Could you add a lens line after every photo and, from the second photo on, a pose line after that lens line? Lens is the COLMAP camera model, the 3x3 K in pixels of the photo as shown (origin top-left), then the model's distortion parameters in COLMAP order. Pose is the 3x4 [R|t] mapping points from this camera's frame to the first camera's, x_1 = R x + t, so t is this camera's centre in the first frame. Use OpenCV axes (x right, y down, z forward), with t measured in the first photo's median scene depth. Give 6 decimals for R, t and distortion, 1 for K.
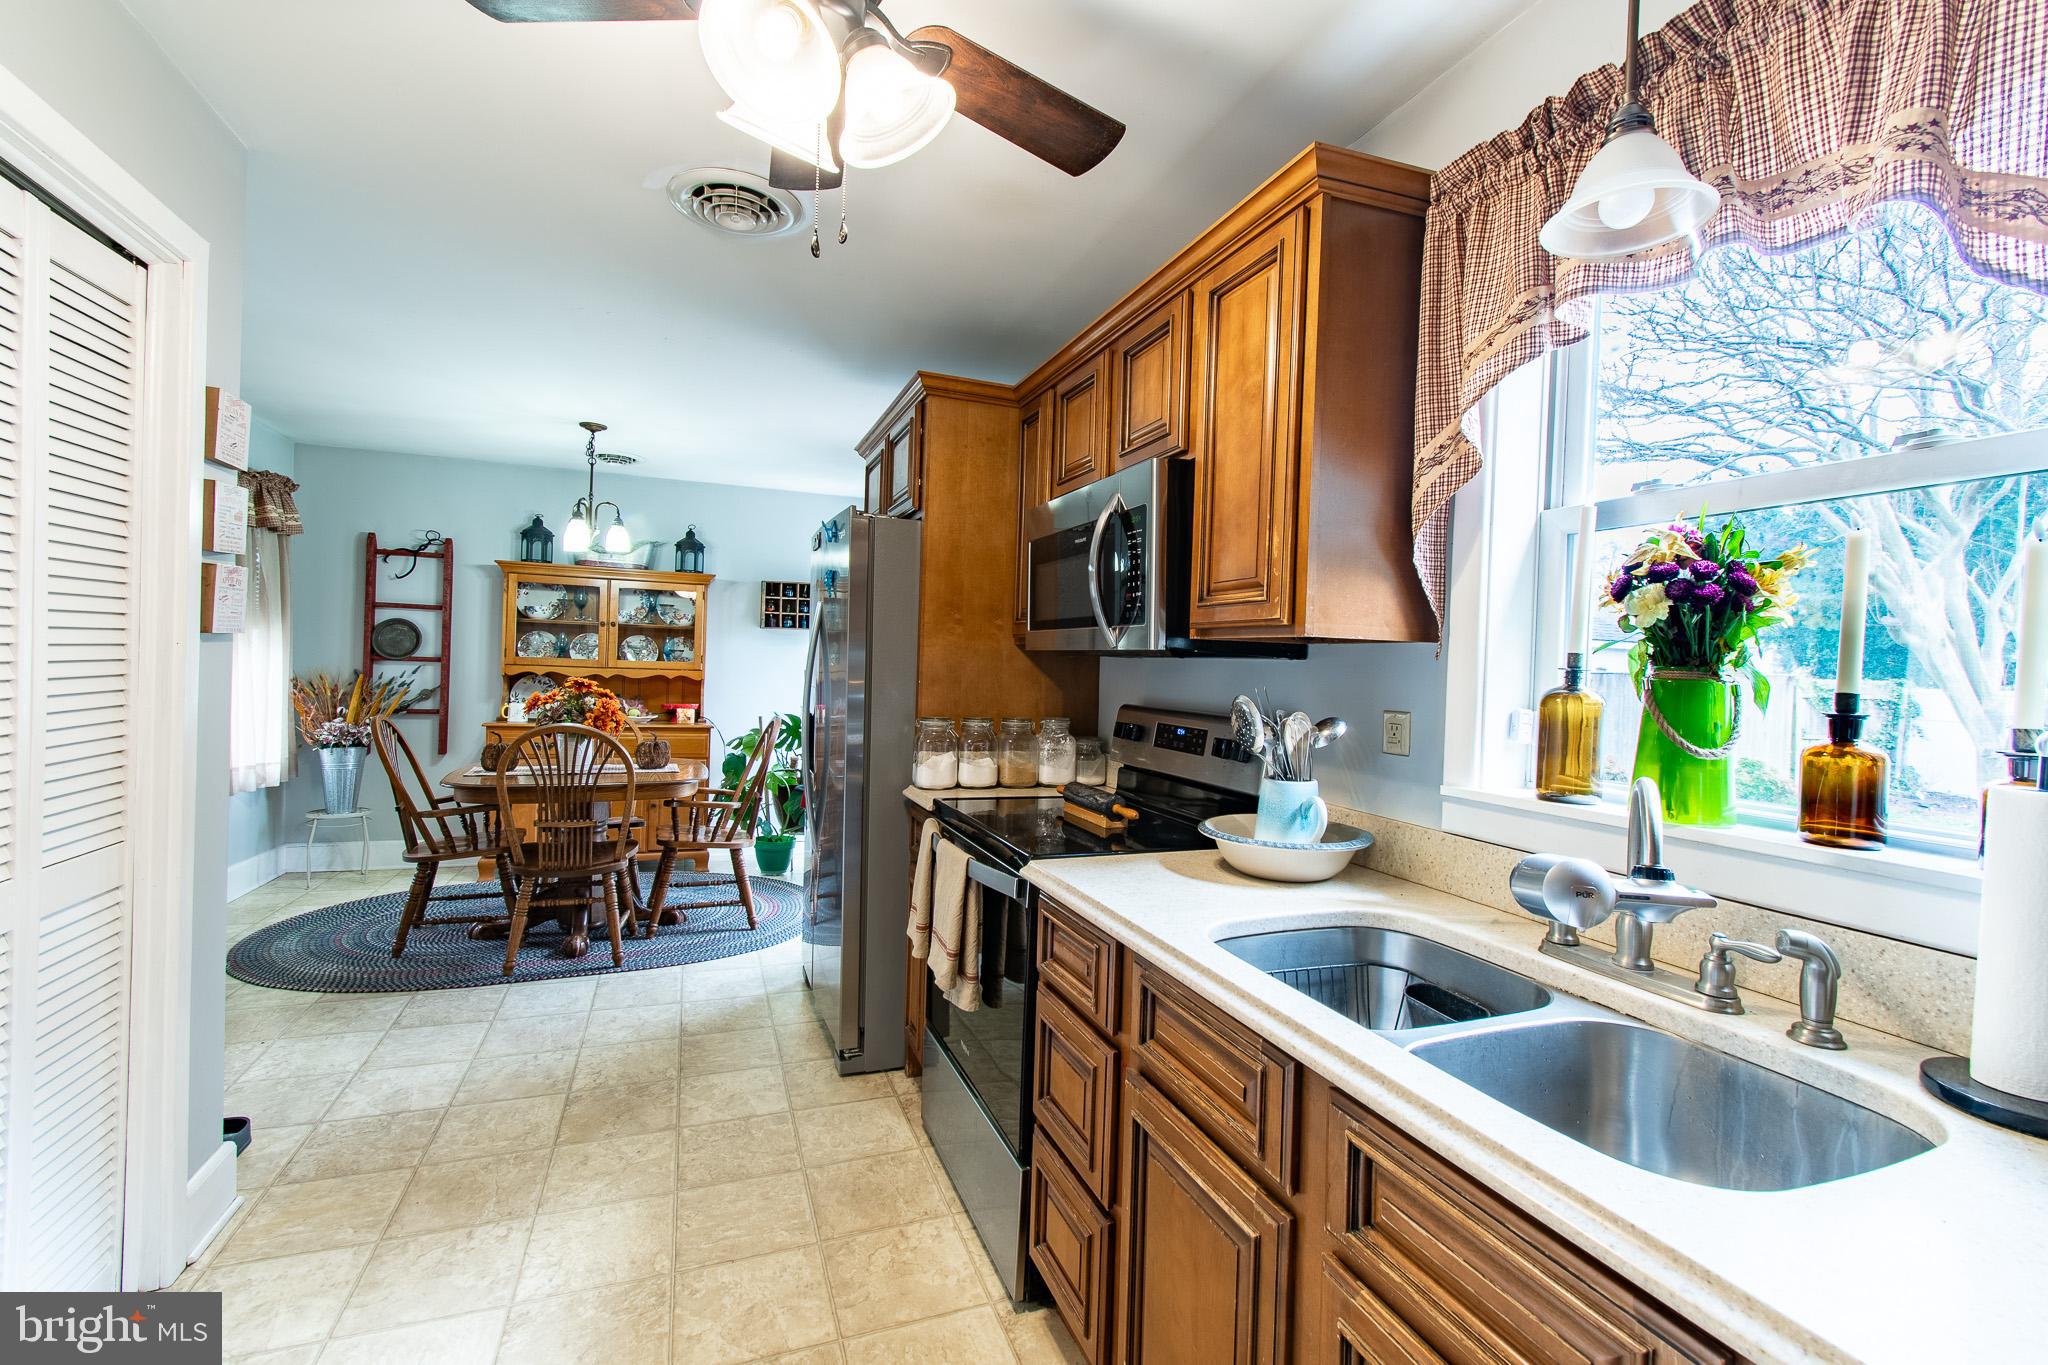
lens RADIAL K [[903.8, 0, 1030.2], [0, 903.8, 683.1], [0, 0, 1]] dist [0.003676, -0.002740]
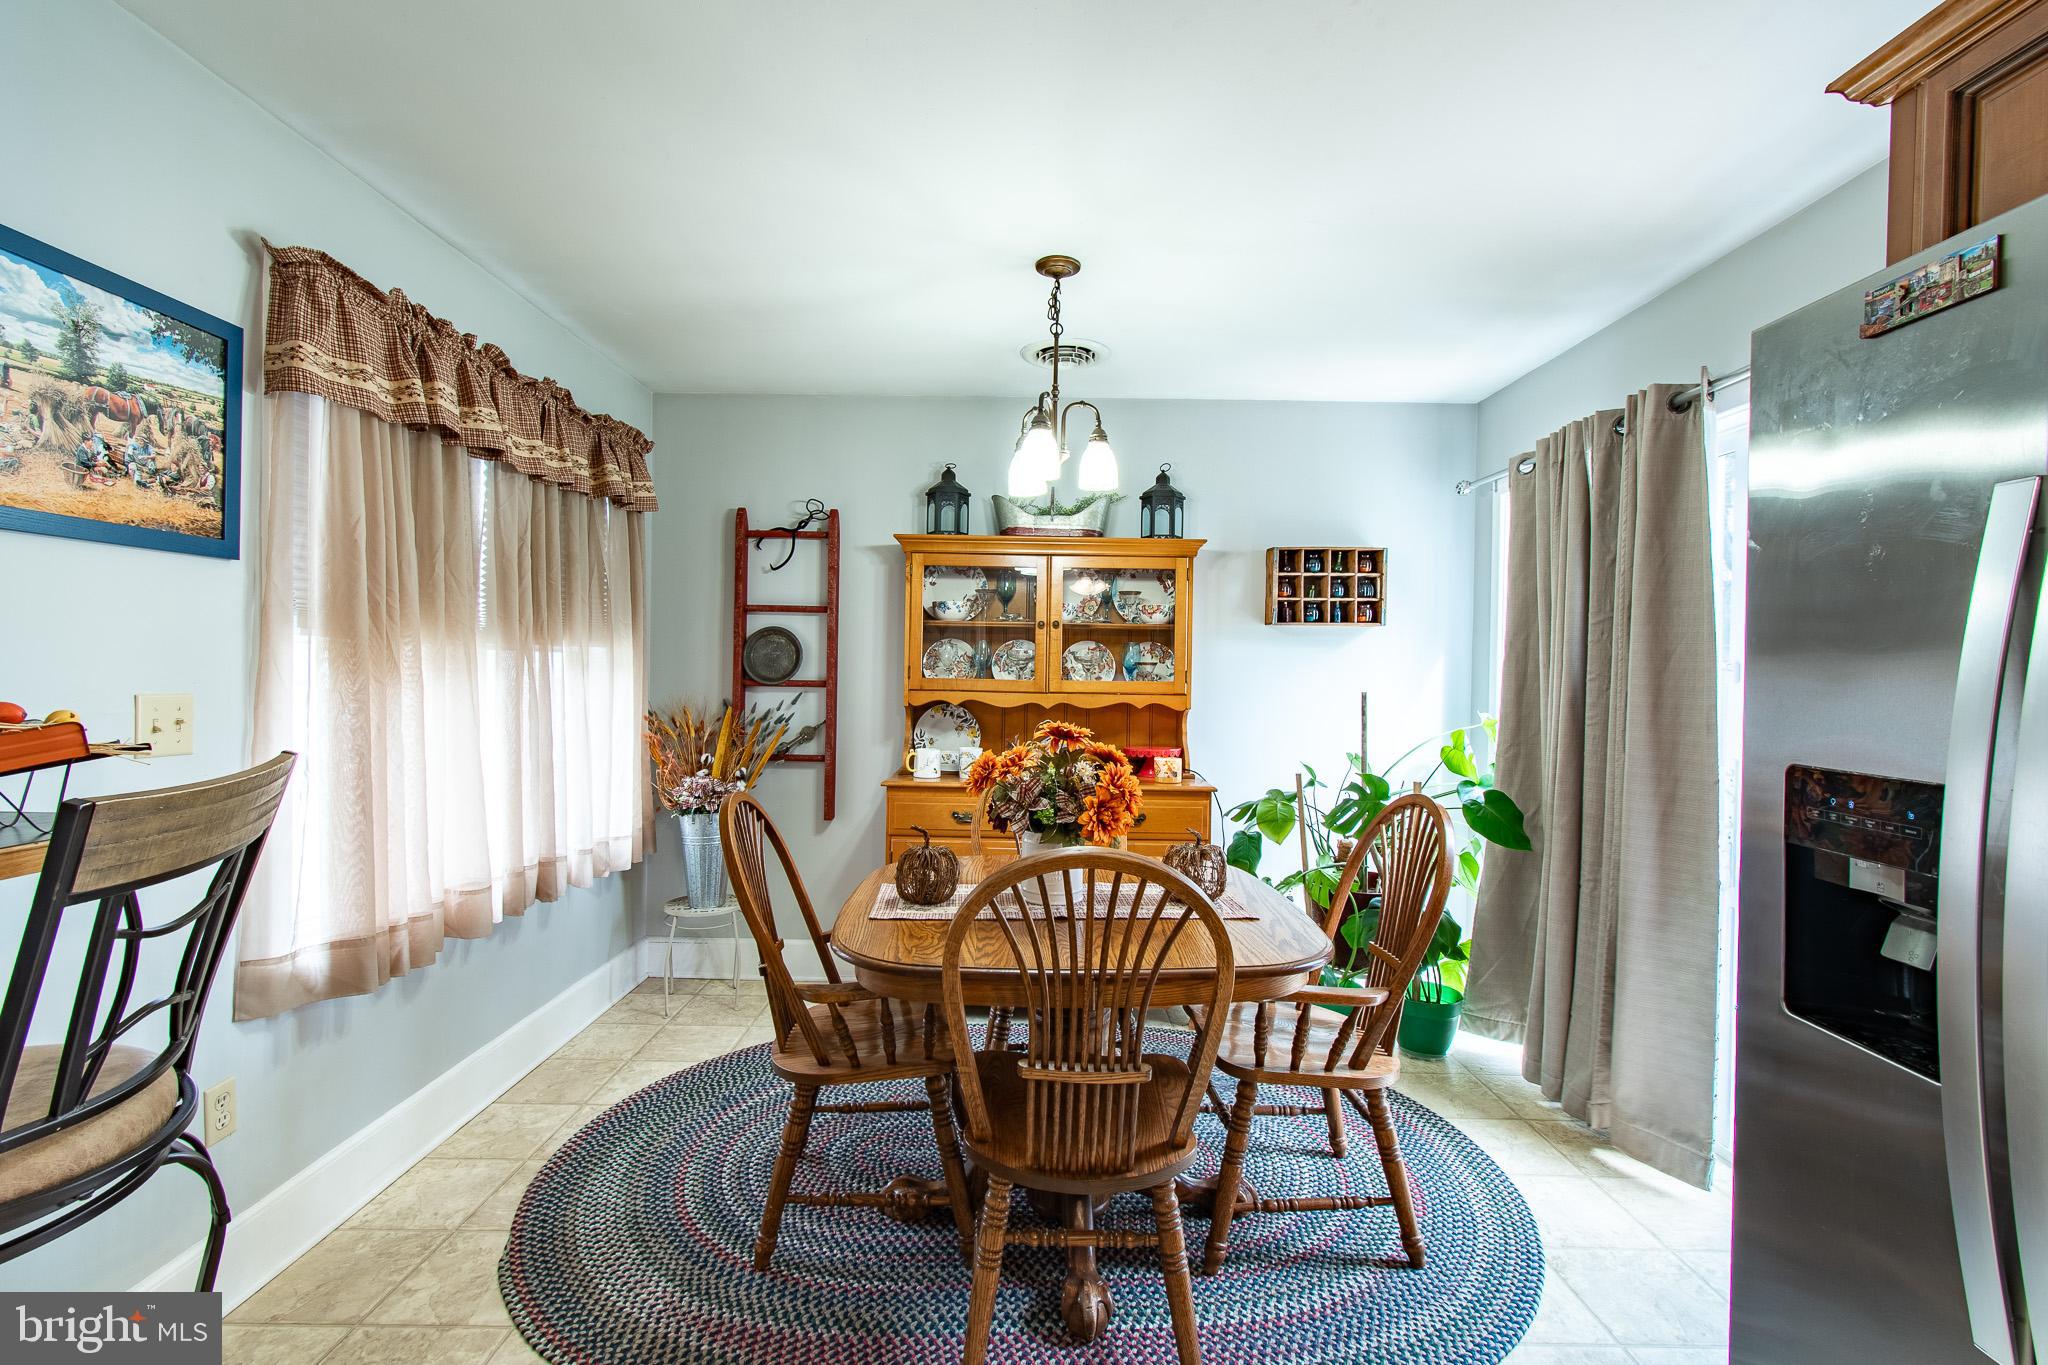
lens RADIAL K [[903.8, 0, 1020.2], [0, 903.8, 684.7], [0, 0, 1]] dist [0.003676, -0.002740]
pose [[0.935330, -0.012073, -0.353570, -0.266750], [0.010516, 0.999925, -0.006324, -0.019351], [0.353620, 0.002197, 0.935387, 0.403640]]
